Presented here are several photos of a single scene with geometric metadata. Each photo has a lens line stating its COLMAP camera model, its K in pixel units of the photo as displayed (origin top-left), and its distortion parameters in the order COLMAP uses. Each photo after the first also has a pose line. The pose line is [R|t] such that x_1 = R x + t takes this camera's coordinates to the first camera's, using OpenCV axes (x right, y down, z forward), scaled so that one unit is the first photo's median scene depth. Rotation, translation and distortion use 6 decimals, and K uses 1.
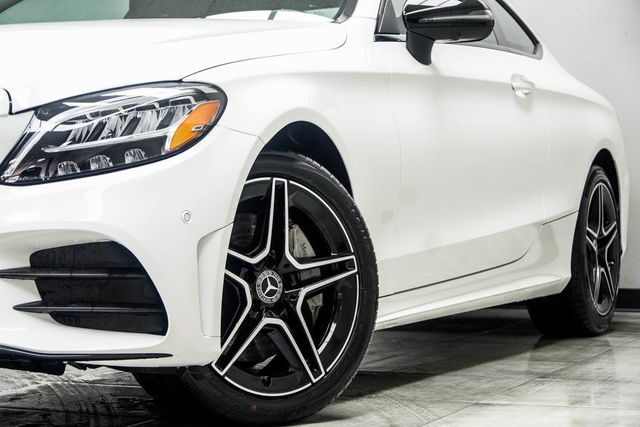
lens RADIAL K [[1899.7, 0, 320.0], [0, 1899.7, 213.5], [0, 0, 1]] dist [-0.739992, 0.960109]
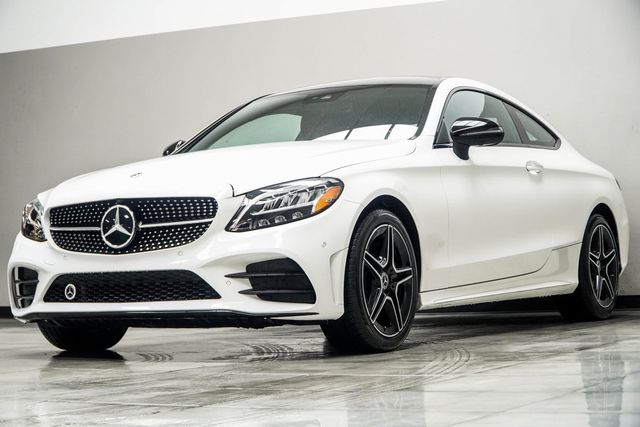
lens RADIAL K [[1516.6, 0, 320.0], [0, 1516.6, 213.5], [0, 0, 1]] dist [-0.345062, -0.042534]
pose [[0.993644, -0.038872, -0.105647, 0.092446], [0.034949, 0.998638, -0.038732, 0.029515], [0.107009, 0.034793, 0.993649, -0.576999]]
